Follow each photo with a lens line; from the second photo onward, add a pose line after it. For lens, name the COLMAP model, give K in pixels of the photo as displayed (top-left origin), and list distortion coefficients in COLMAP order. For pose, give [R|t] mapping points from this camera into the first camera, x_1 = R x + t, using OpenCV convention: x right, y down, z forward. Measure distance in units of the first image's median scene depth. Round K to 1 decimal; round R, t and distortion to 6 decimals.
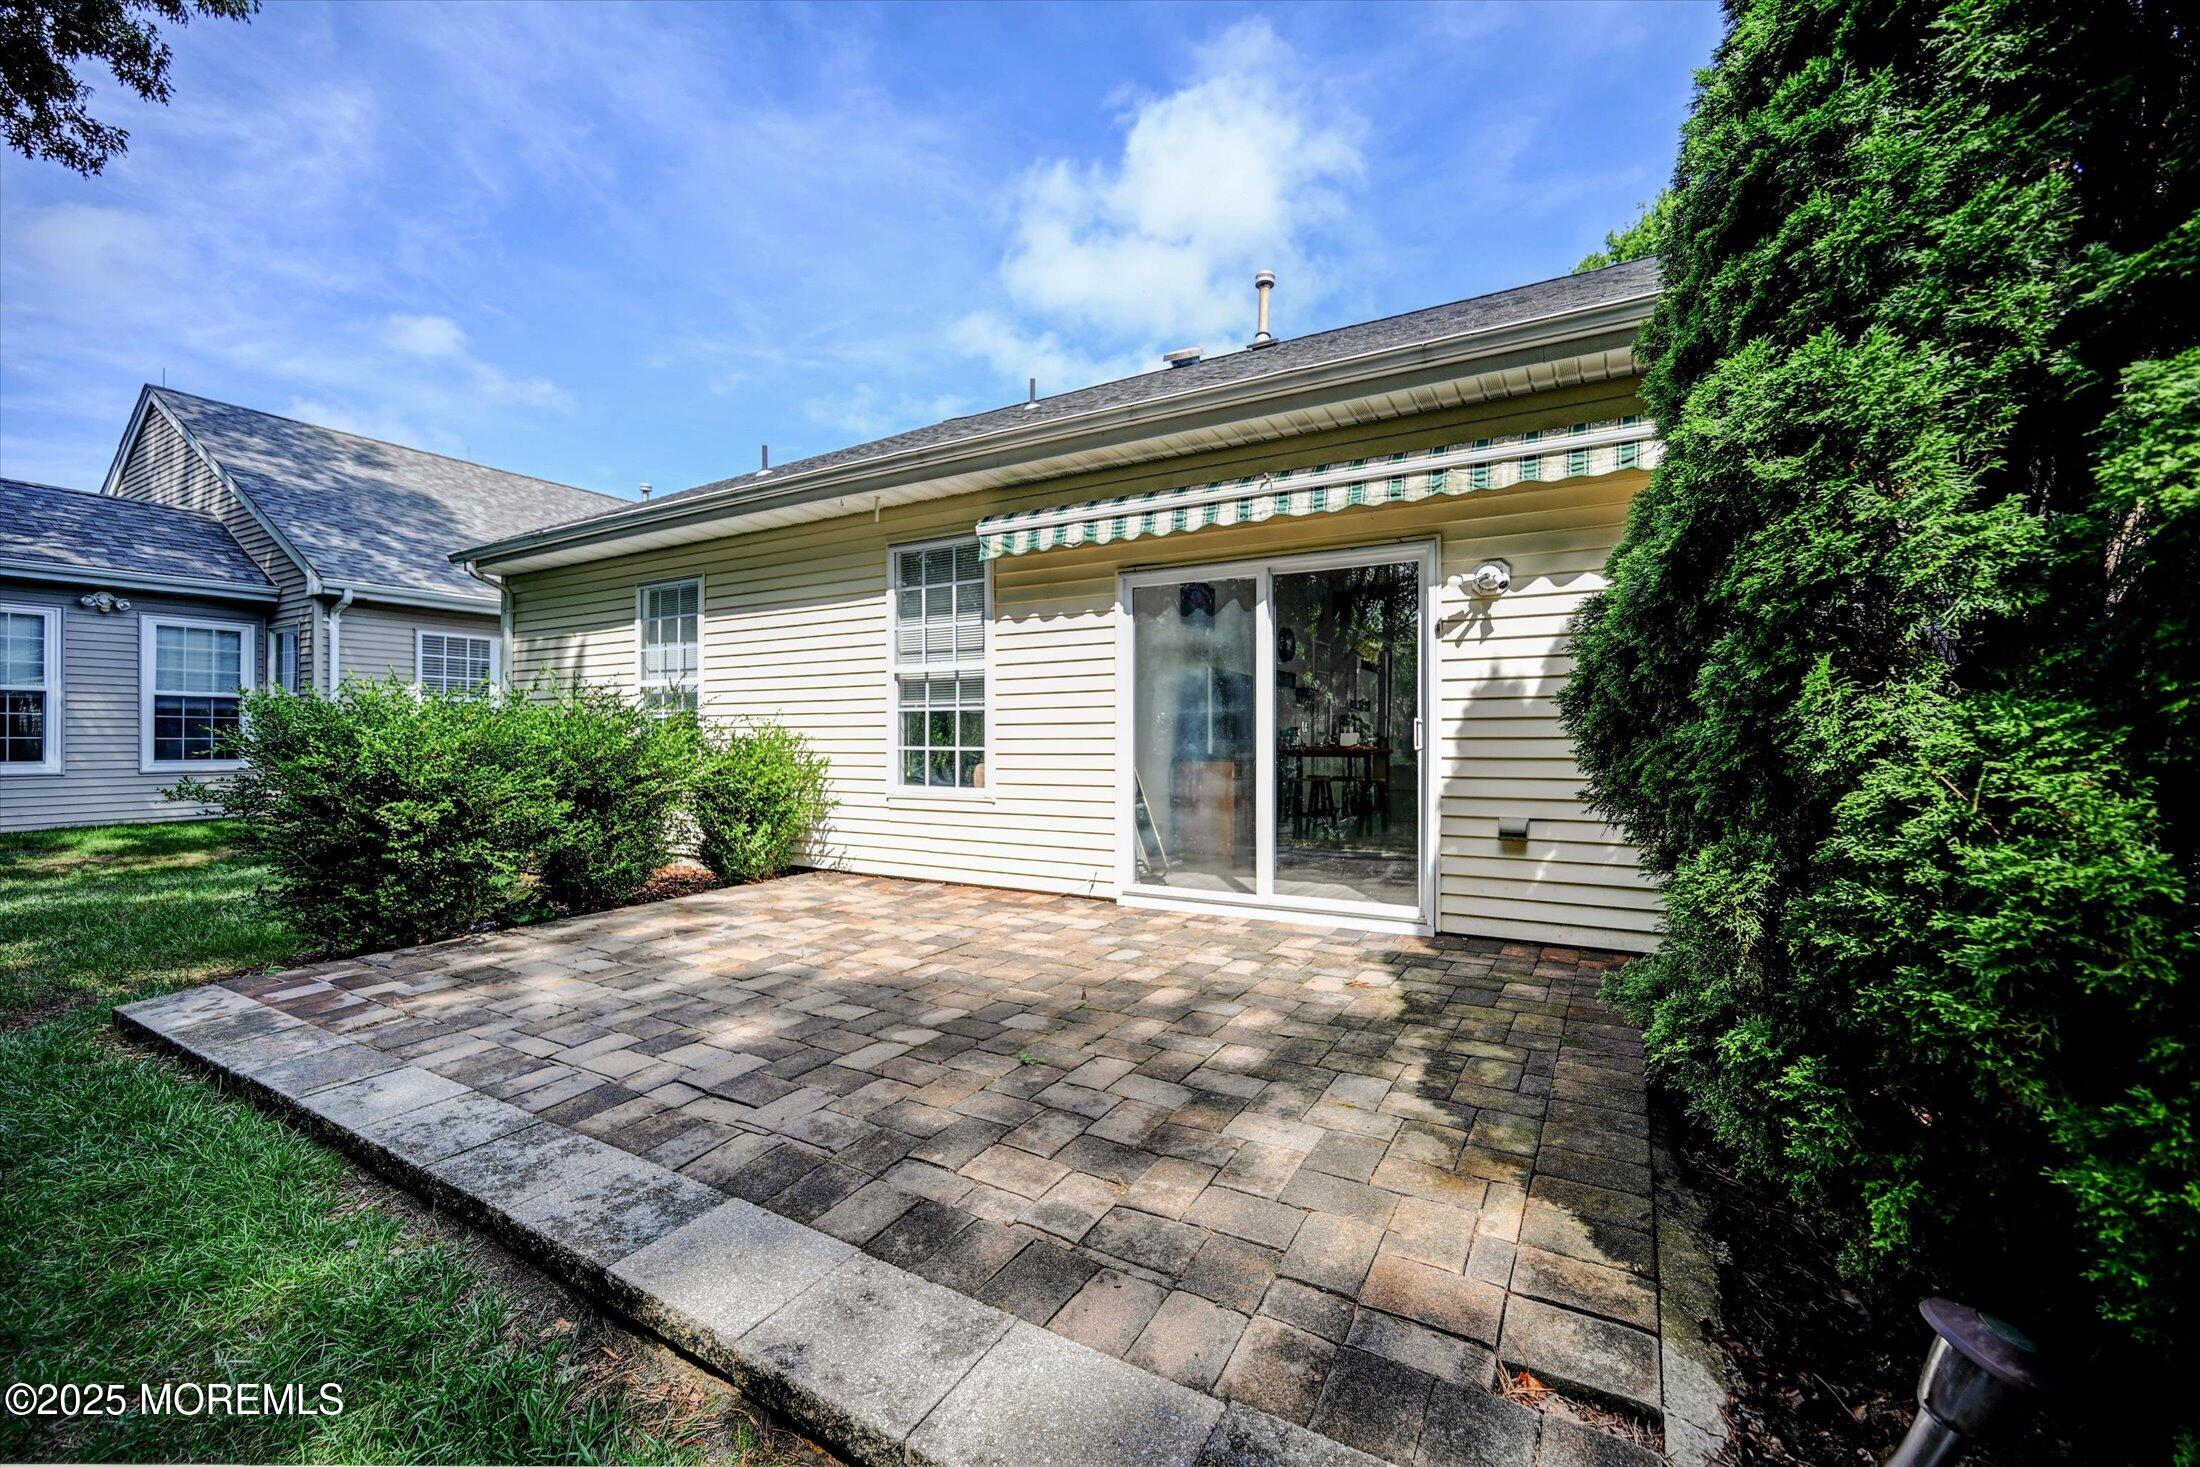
lens RADIAL K [[866.3, 0, 1100.0], [0, 866.3, 733.5], [0, 0, 1]] dist [0.001522, 0.000138]
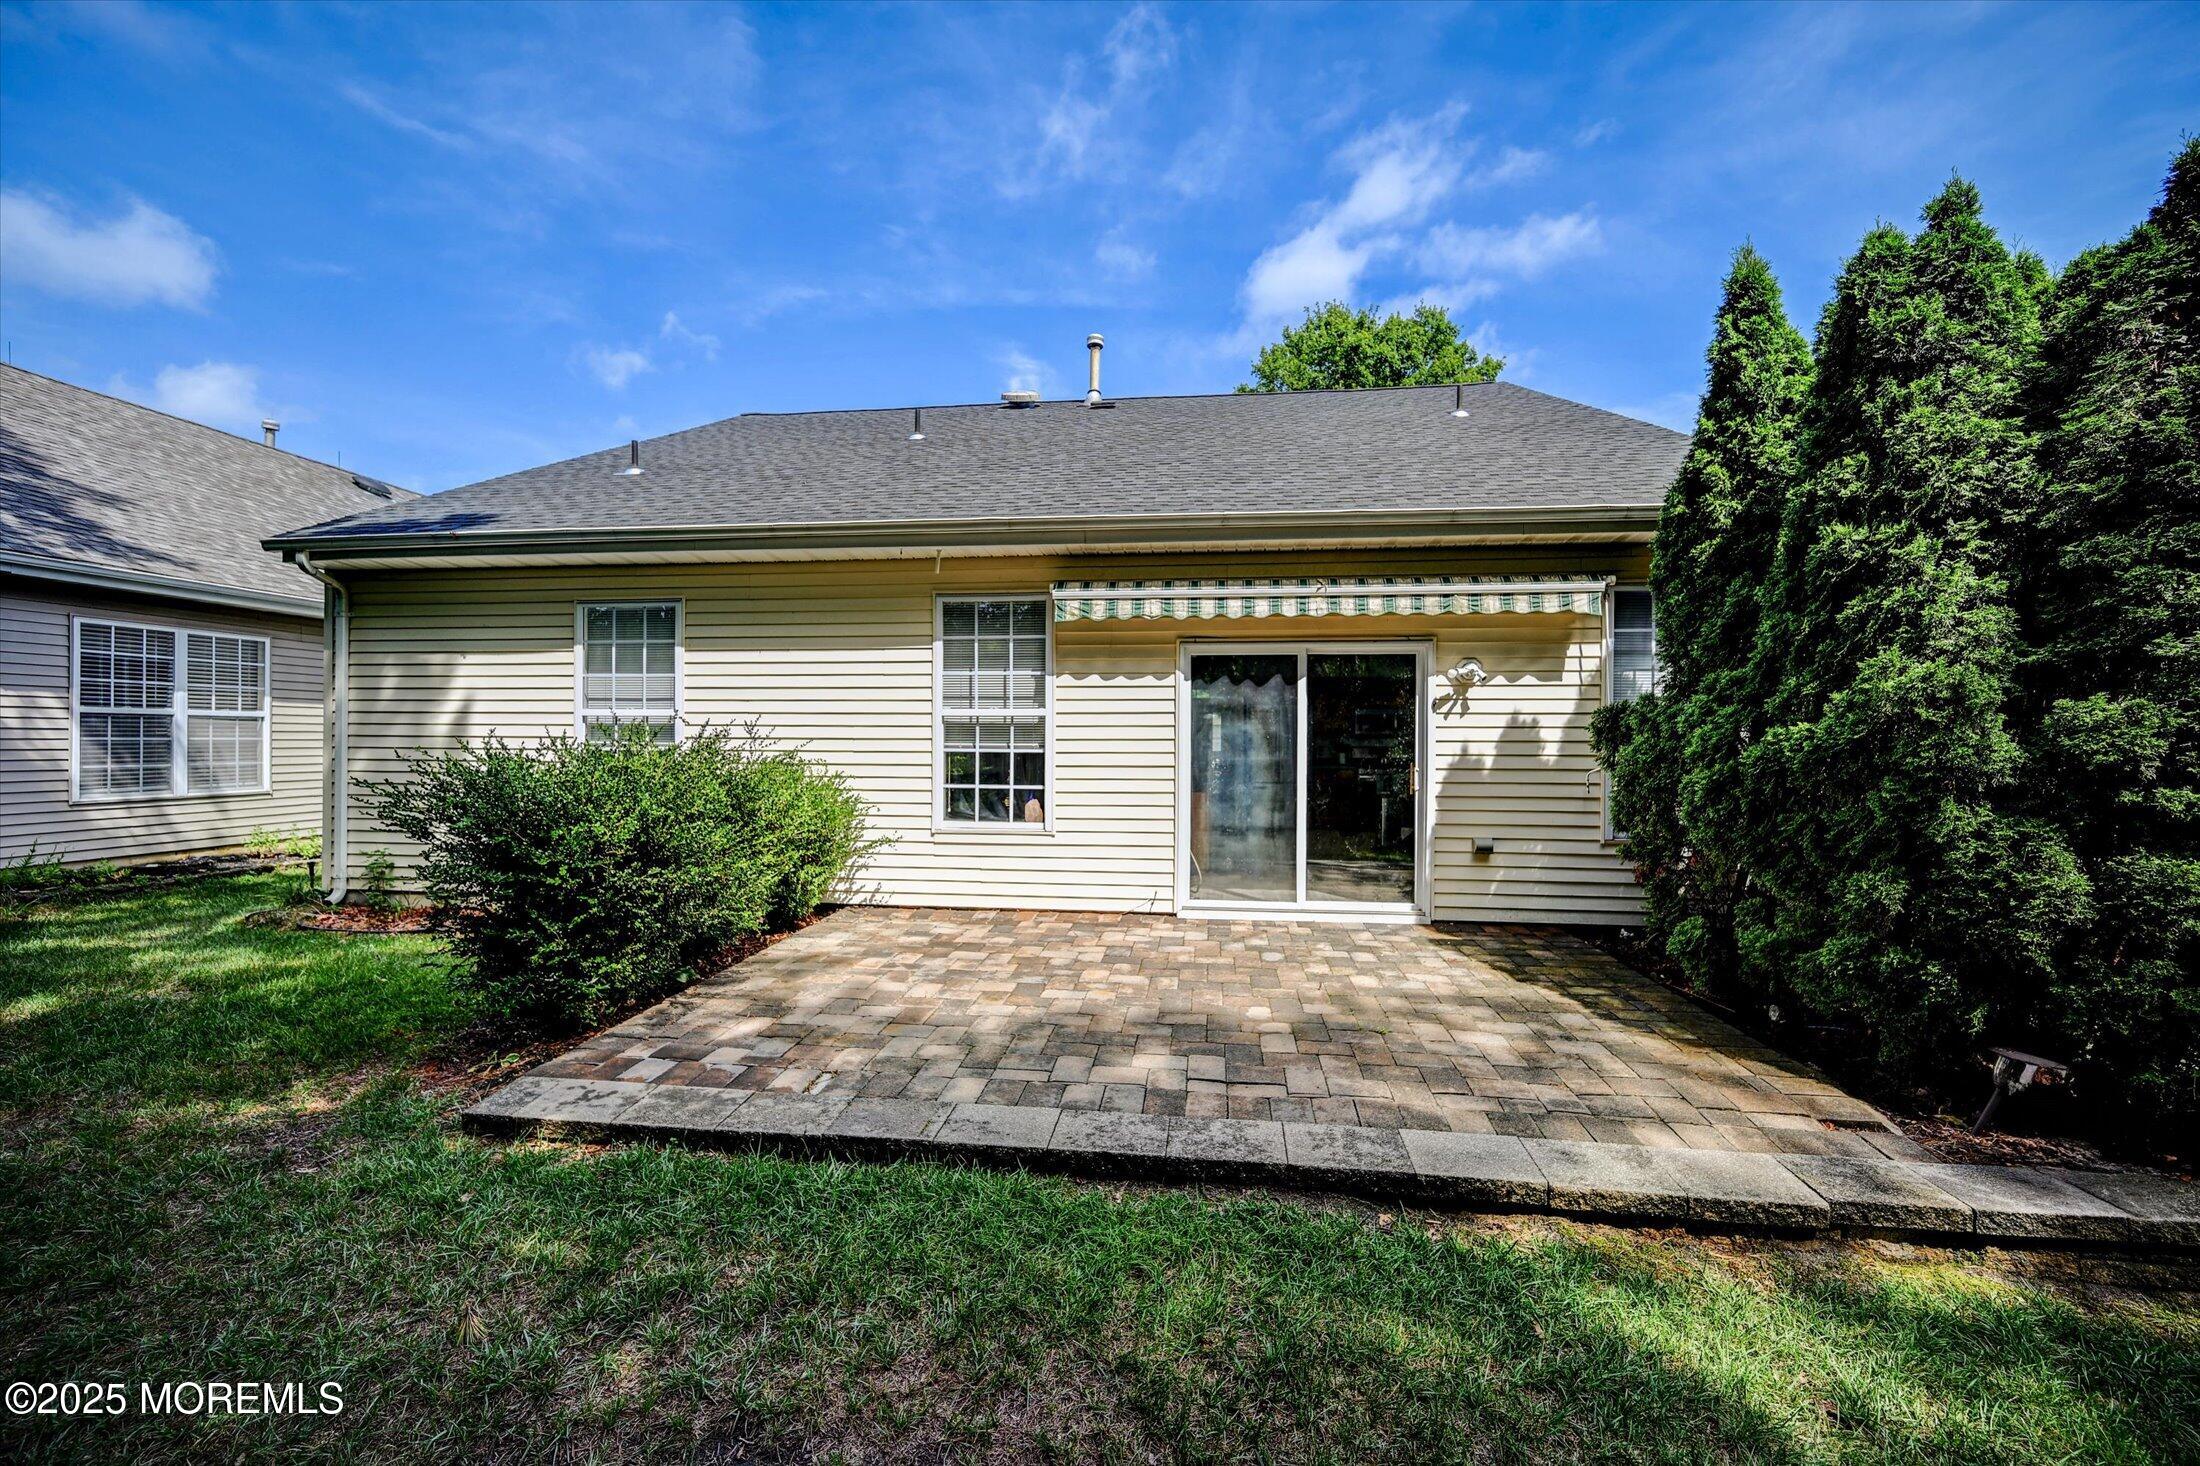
lens RADIAL K [[878.7, 0, 1102.2], [0, 878.7, 737.5], [0, 0, 1]] dist [0.000139, 0.003388]
pose [[0.915997, 0.007992, 0.401104, -0.549618], [-0.010635, 0.999934, 0.004363, -0.055745], [-0.401043, -0.008262, 0.916022, -0.072461]]
